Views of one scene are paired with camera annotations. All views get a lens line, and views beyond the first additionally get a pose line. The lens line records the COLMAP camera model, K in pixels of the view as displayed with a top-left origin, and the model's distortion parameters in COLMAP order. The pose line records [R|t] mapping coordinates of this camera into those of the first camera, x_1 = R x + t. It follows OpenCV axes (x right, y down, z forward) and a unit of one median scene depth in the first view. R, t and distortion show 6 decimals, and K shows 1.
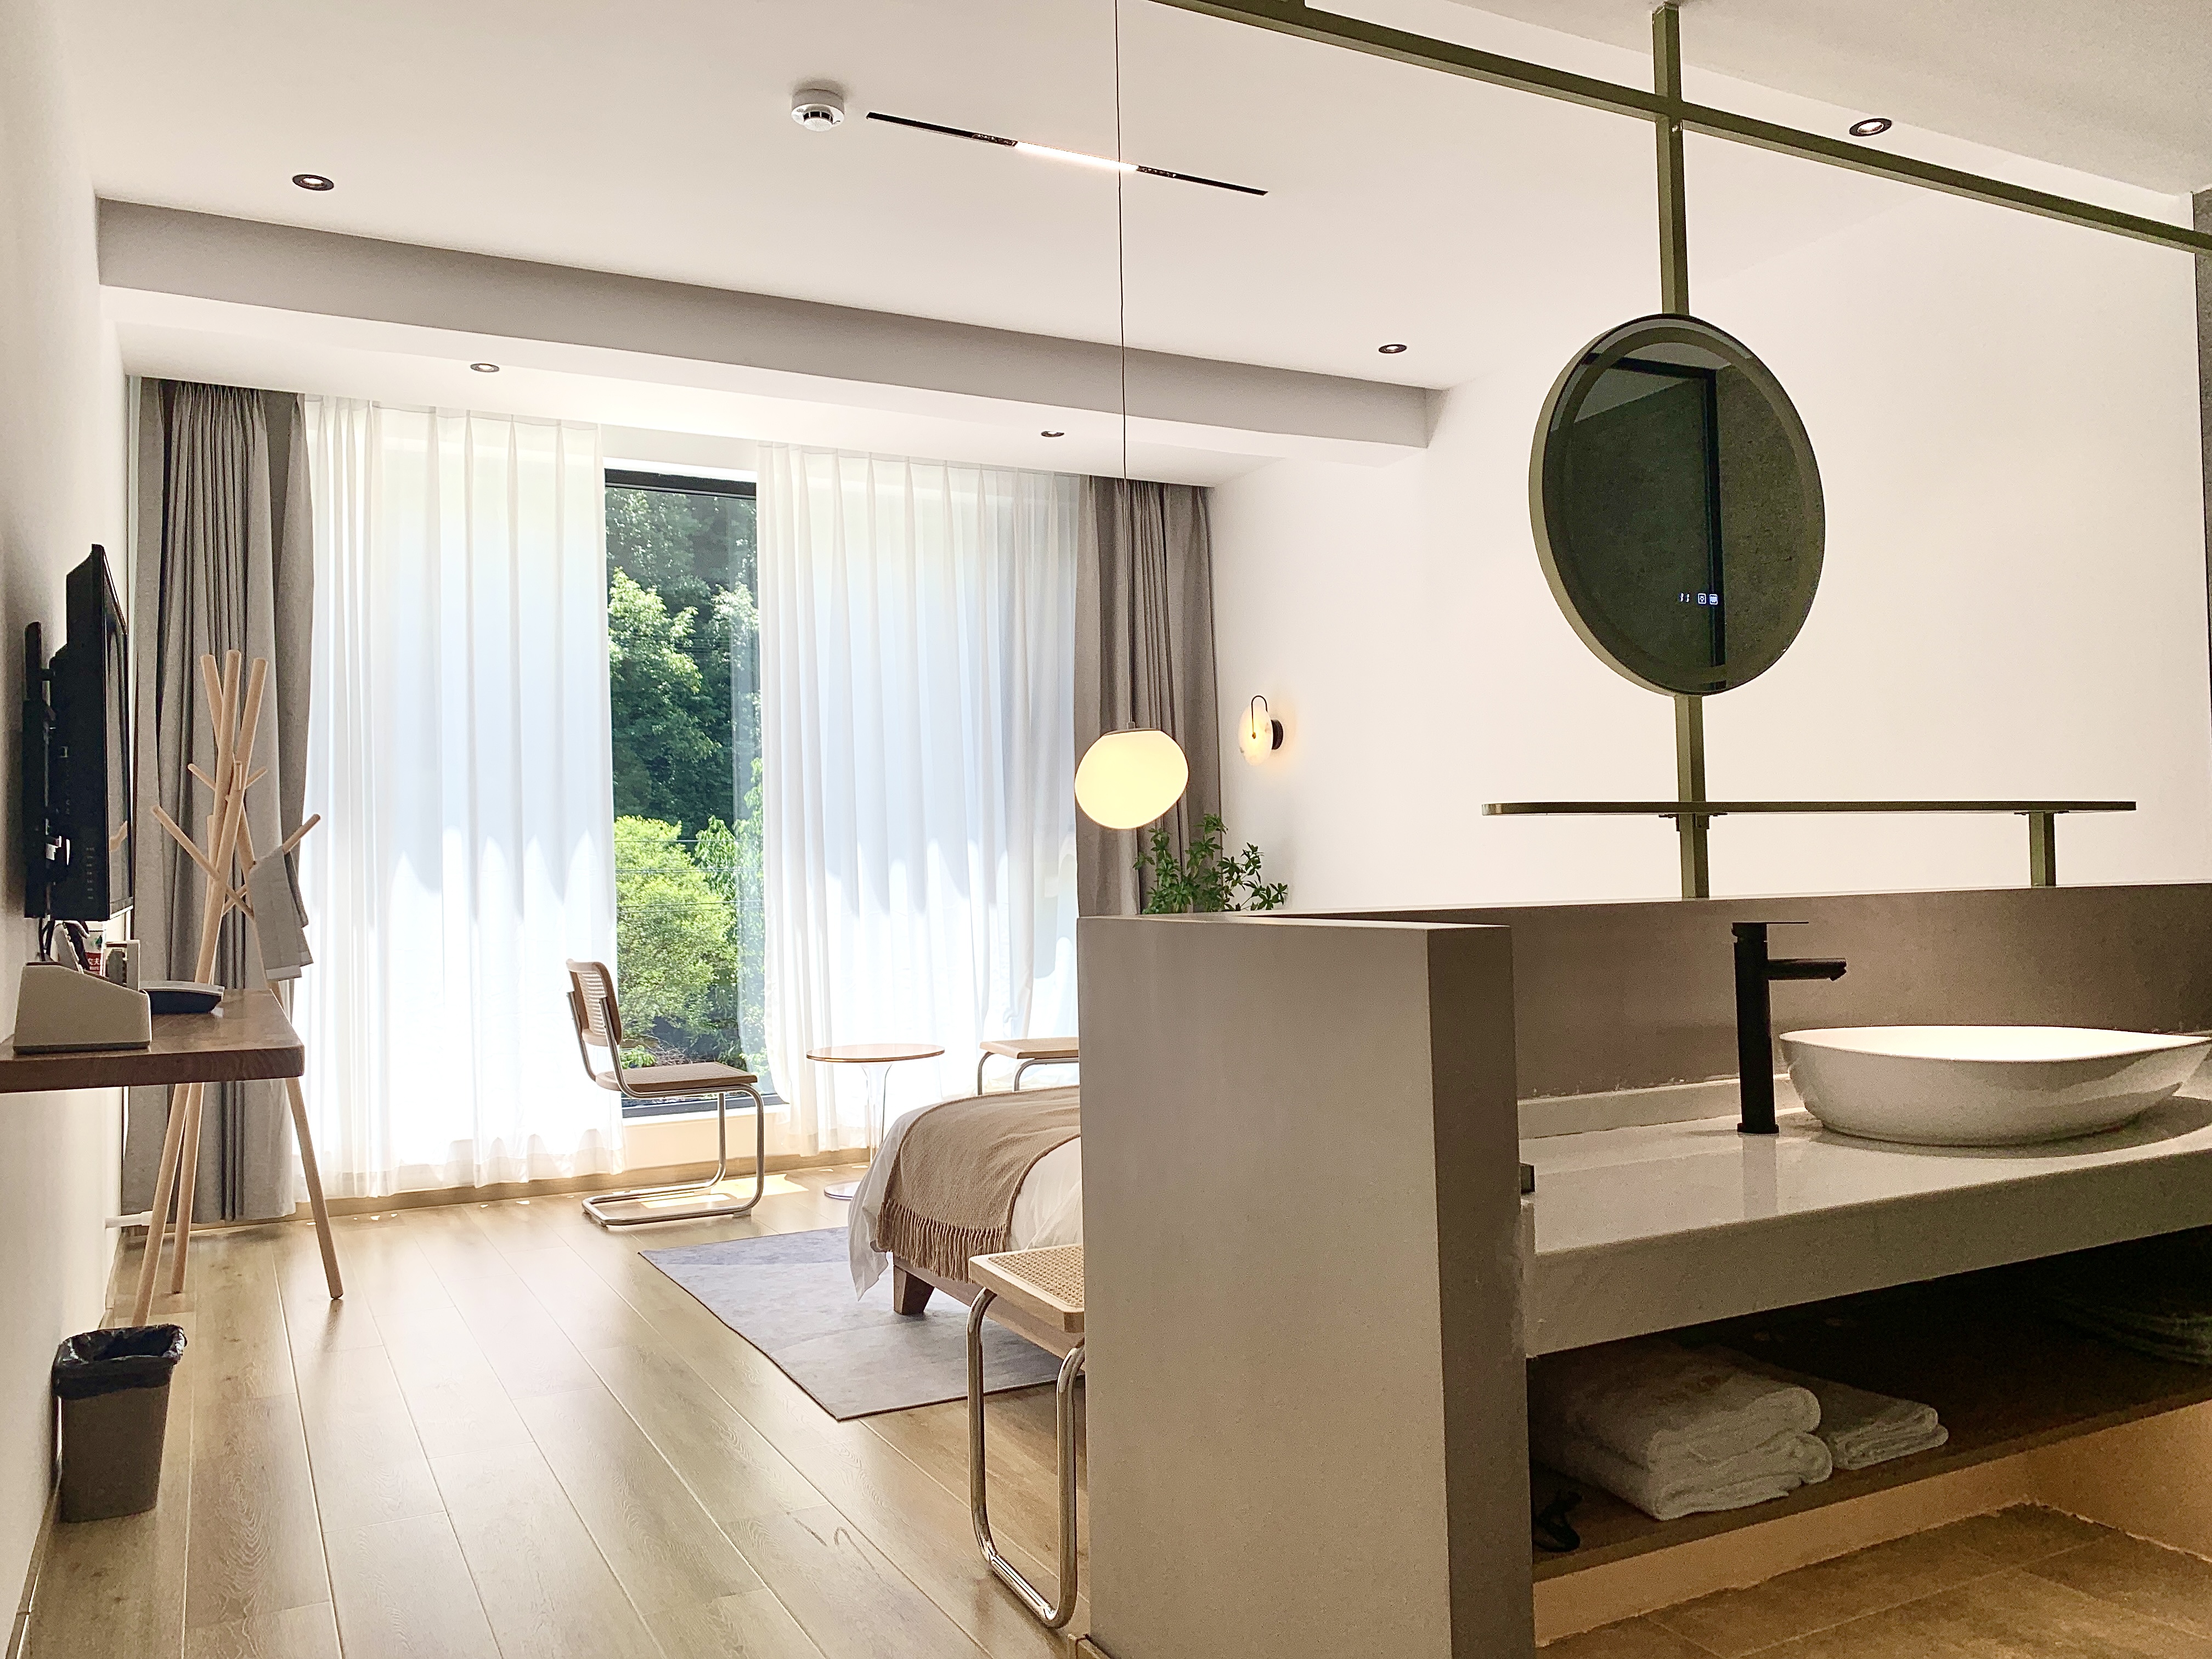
lens RADIAL K [[1707.3, 0, 1104.3], [0, 1707.3, 822.9], [0, 0, 1]] dist [-0.002999, -0.005036]
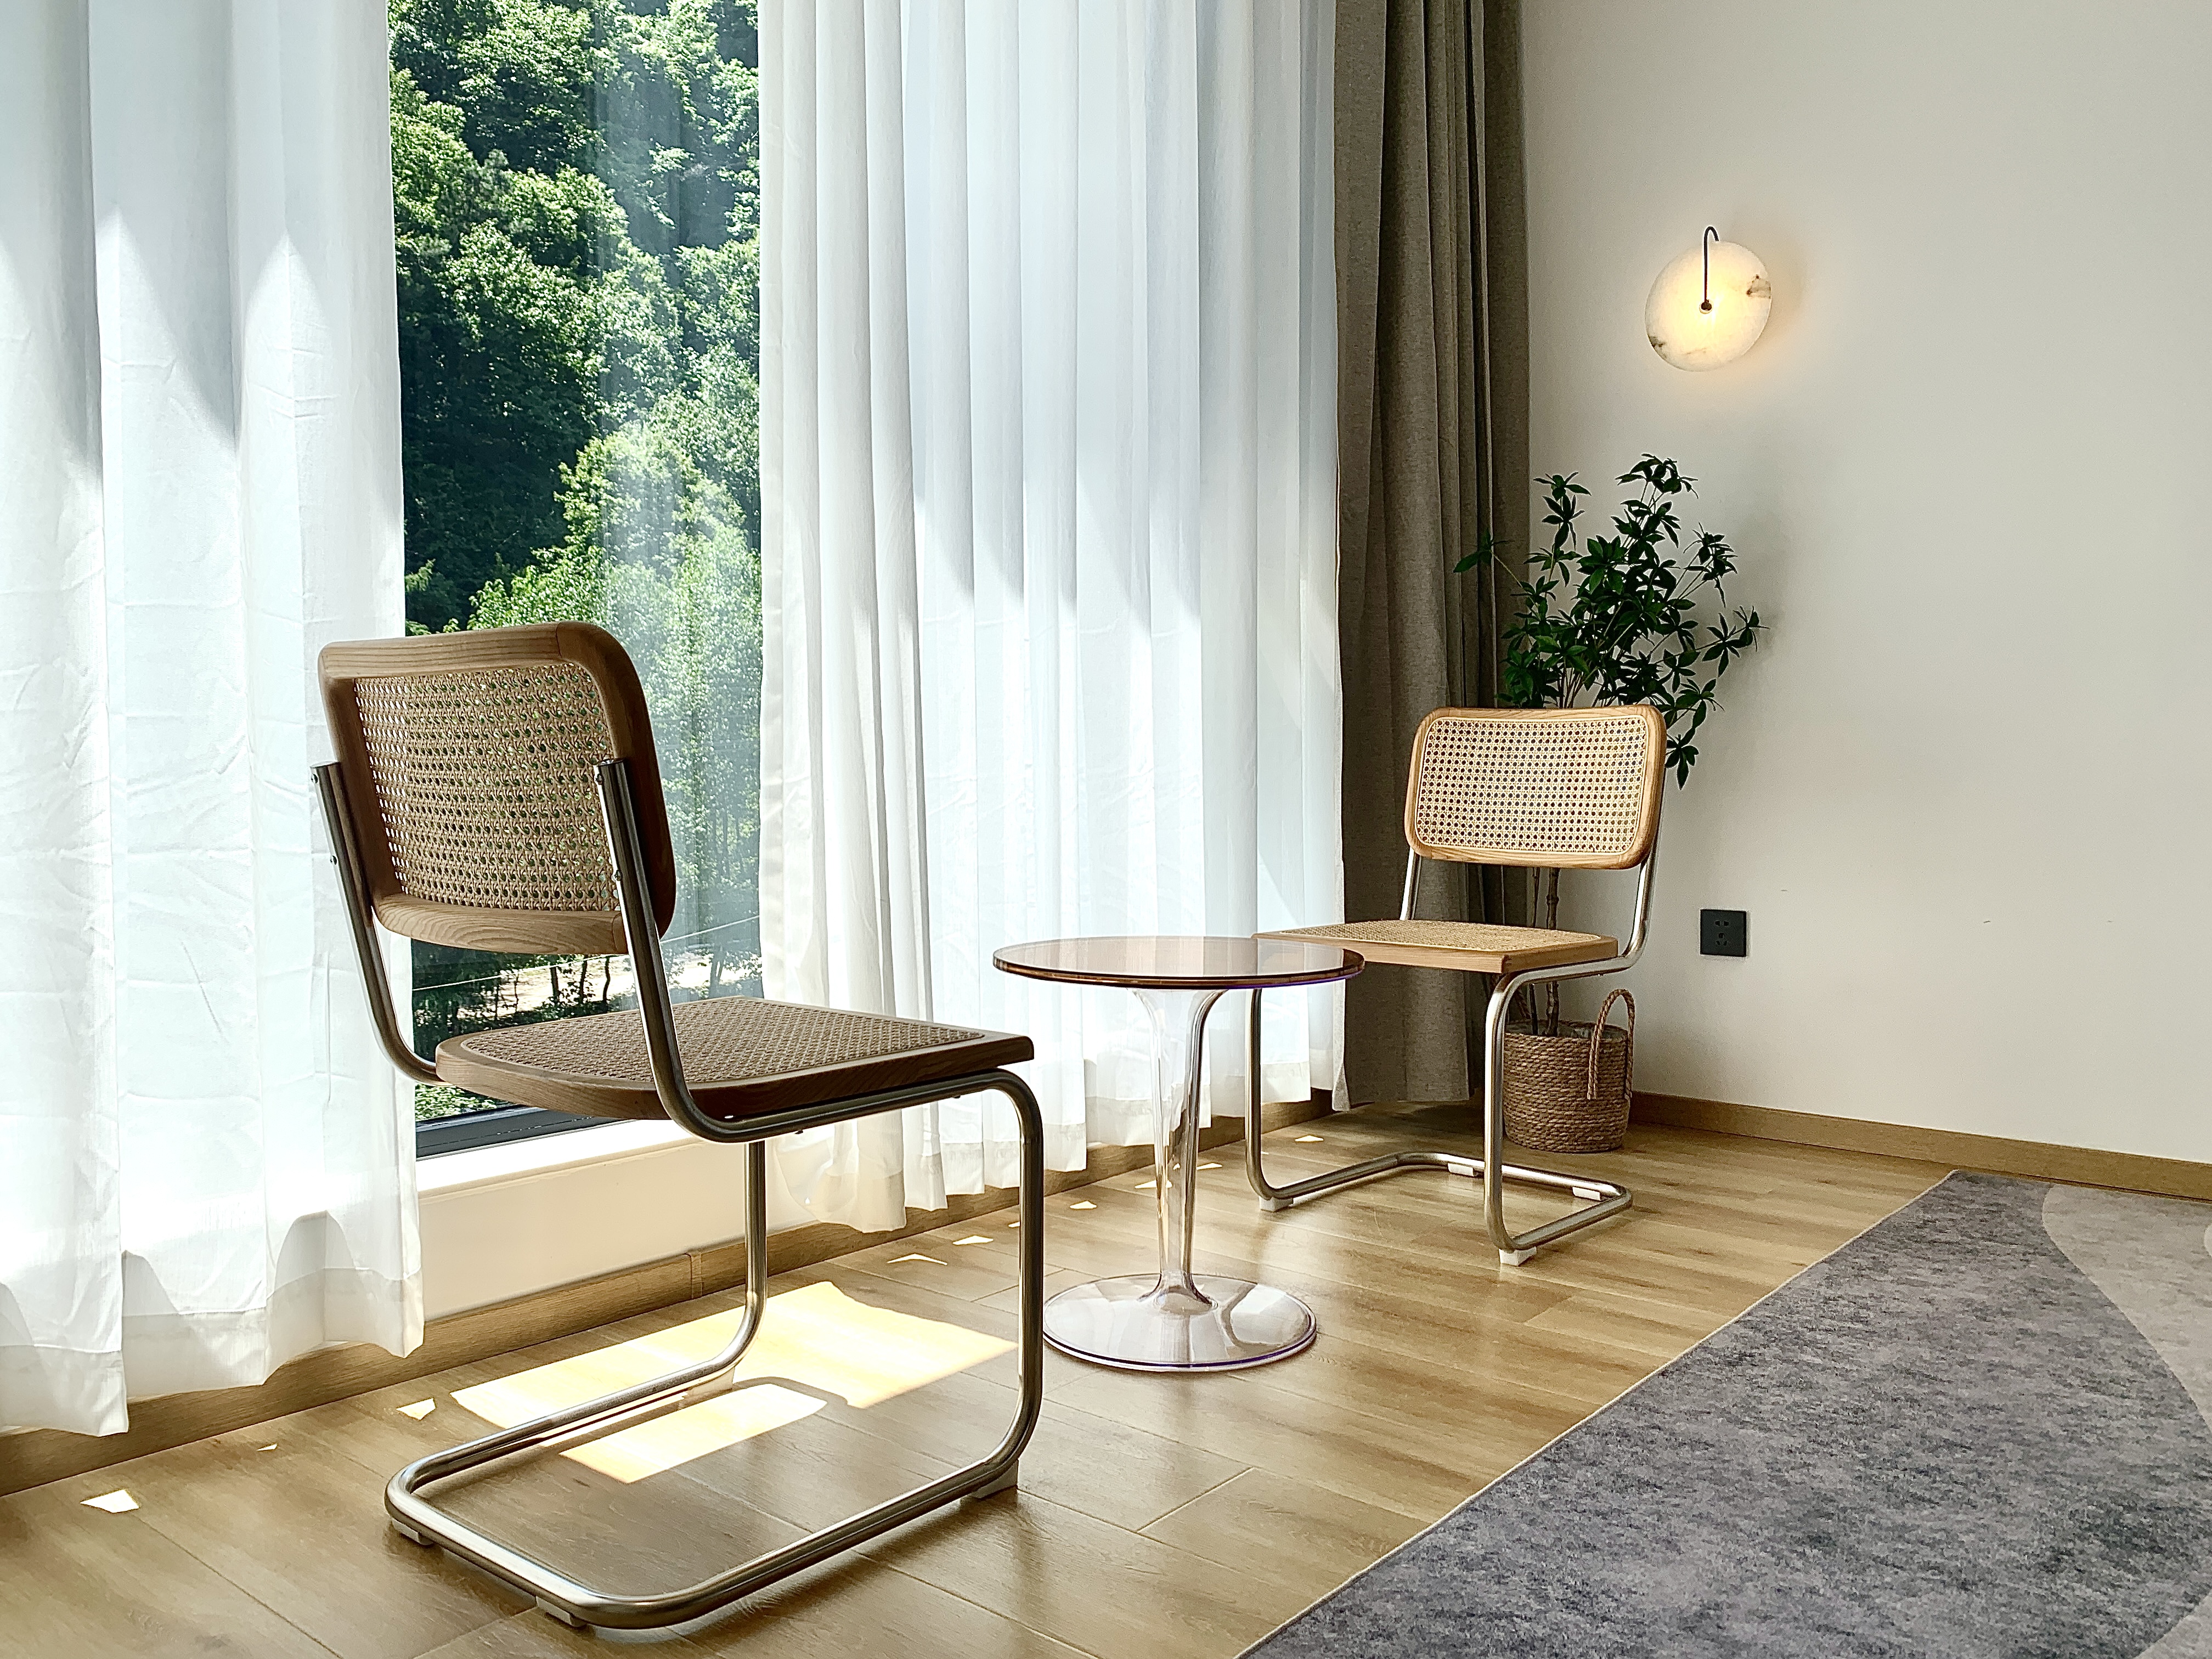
lens RADIAL K [[1707.3, 0, 1104.6], [0, 1707.3, 830.9], [0, 0, 1]] dist [-0.002999, -0.005036]
pose [[0.932246, 0.003326, 0.361809, -0.283224], [-0.022474, 0.998559, 0.048728, 0.090219], [-0.361125, -0.053558, 0.930978, 0.665039]]
